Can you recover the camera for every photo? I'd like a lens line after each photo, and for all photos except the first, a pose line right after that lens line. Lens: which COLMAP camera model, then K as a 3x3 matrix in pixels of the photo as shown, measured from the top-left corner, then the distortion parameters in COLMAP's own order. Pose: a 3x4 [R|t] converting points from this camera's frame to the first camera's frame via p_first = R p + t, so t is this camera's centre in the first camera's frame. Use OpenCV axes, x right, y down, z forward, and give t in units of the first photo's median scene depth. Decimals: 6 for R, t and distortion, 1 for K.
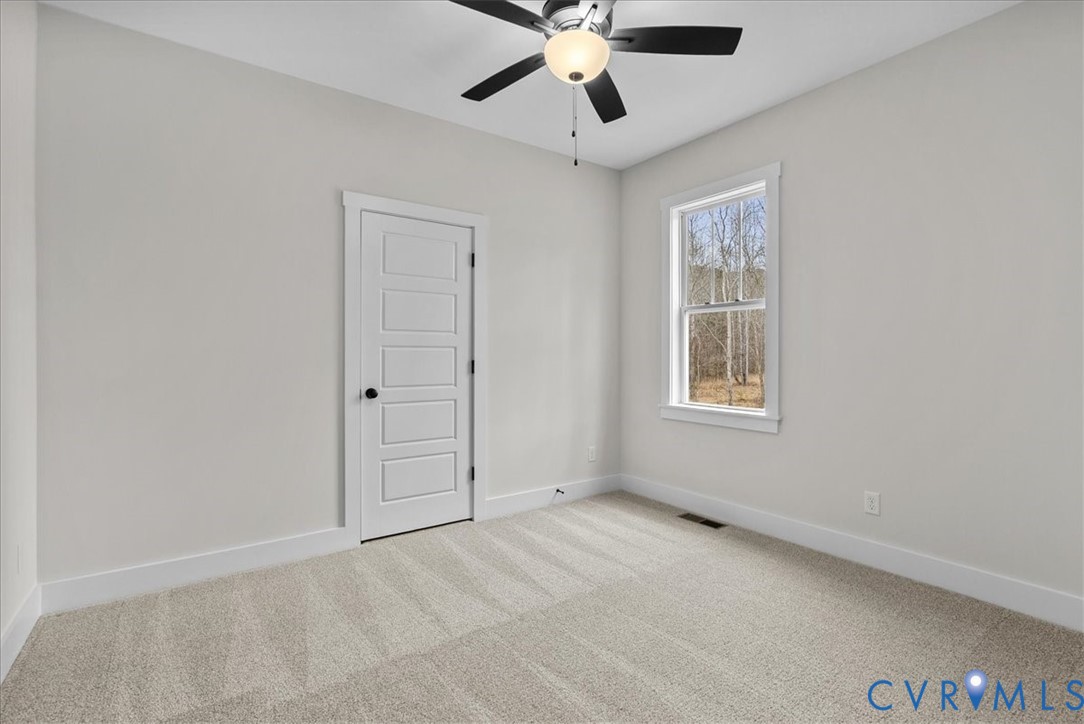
lens RADIAL K [[508.1, 0, 542.0], [0, 508.1, 362.0], [0, 0, 1]] dist [-0.003277, 0.000634]
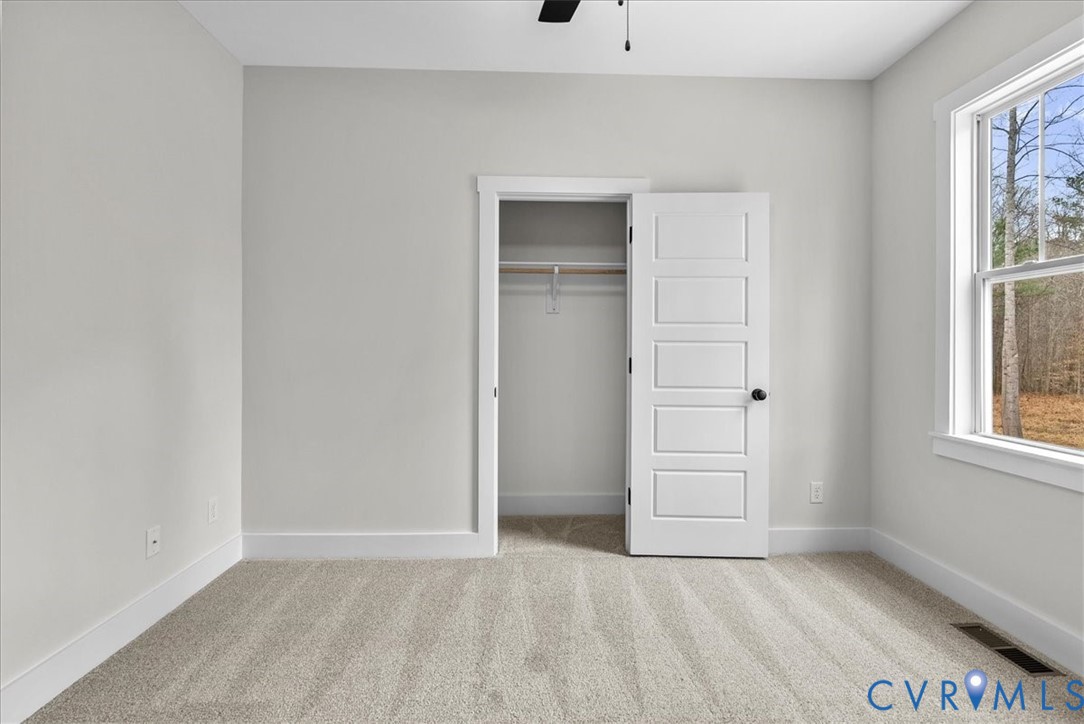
lens RADIAL K [[496.6, 0, 545.7], [0, 496.6, 351.0], [0, 0, 1]] dist [-0.012559, 0.005430]
pose [[0.832731, 0.008557, -0.553611, 0.203004], [-0.012379, 0.999918, -0.003164, -0.009970], [0.553539, 0.009488, 0.832769, 0.273430]]
